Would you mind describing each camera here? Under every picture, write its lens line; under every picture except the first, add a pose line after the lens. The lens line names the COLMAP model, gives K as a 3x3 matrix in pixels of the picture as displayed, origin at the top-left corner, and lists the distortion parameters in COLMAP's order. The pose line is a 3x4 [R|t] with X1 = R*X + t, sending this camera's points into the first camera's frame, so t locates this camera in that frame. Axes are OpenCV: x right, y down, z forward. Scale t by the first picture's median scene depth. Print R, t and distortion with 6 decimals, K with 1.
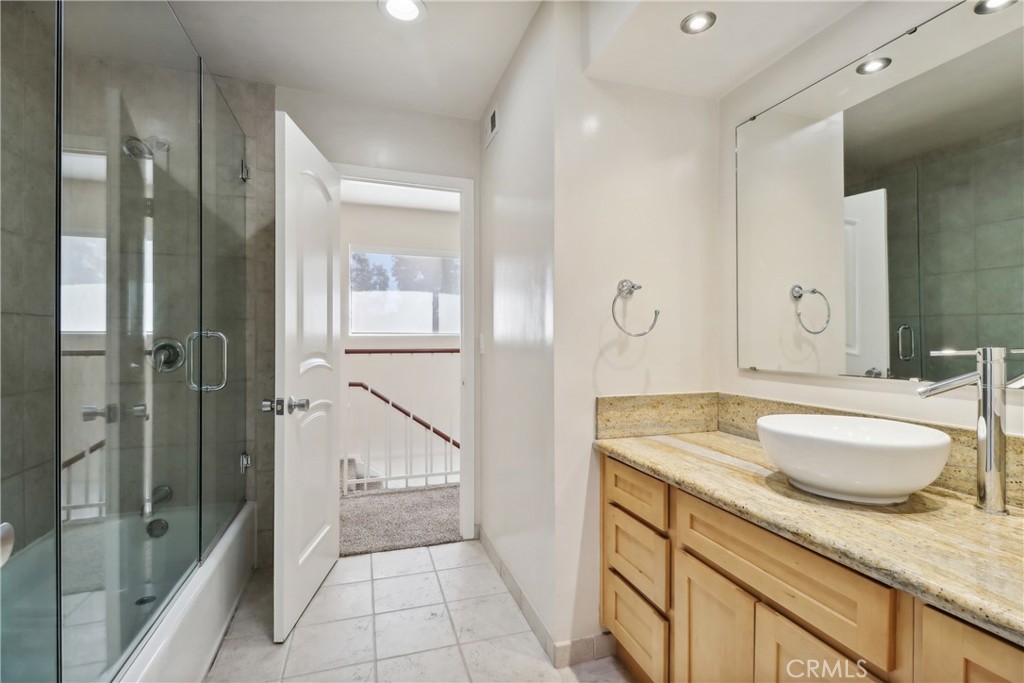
lens RADIAL K [[471.9, 0, 513.5], [0, 471.9, 338.1], [0, 0, 1]] dist [0.009597, -0.000980]
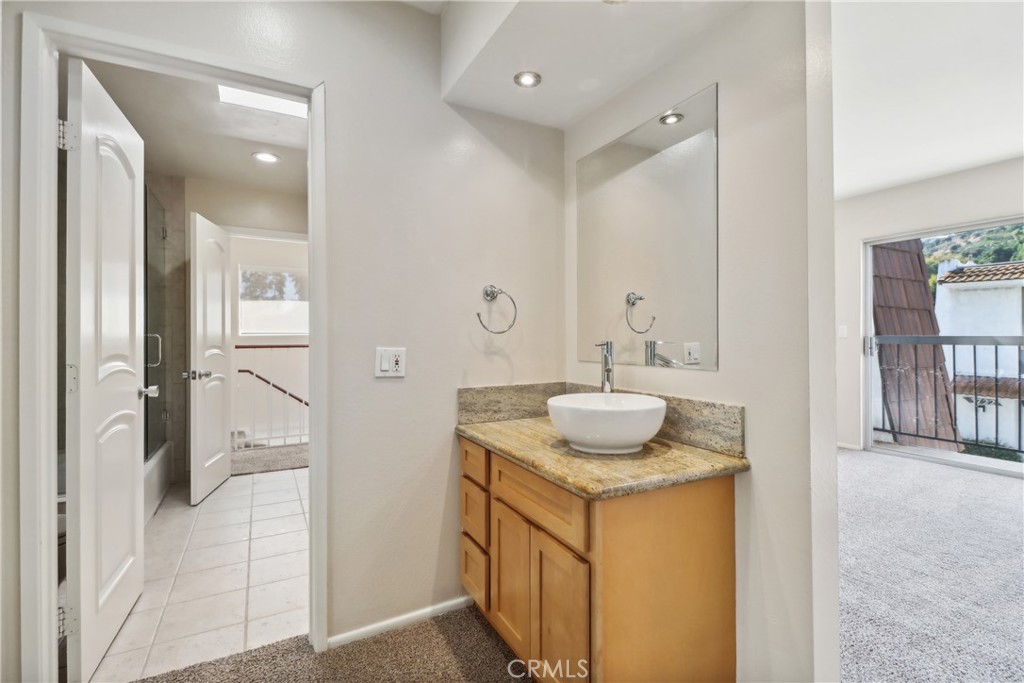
lens RADIAL K [[471.9, 0, 510.5], [0, 471.9, 342.6], [0, 0, 1]] dist [0.009597, -0.000980]
pose [[0.984430, -0.000302, 0.175778, 0.286657], [-0.001567, 0.999944, 0.010493, -0.000536], [-0.175771, -0.010605, 0.984374, -0.750331]]
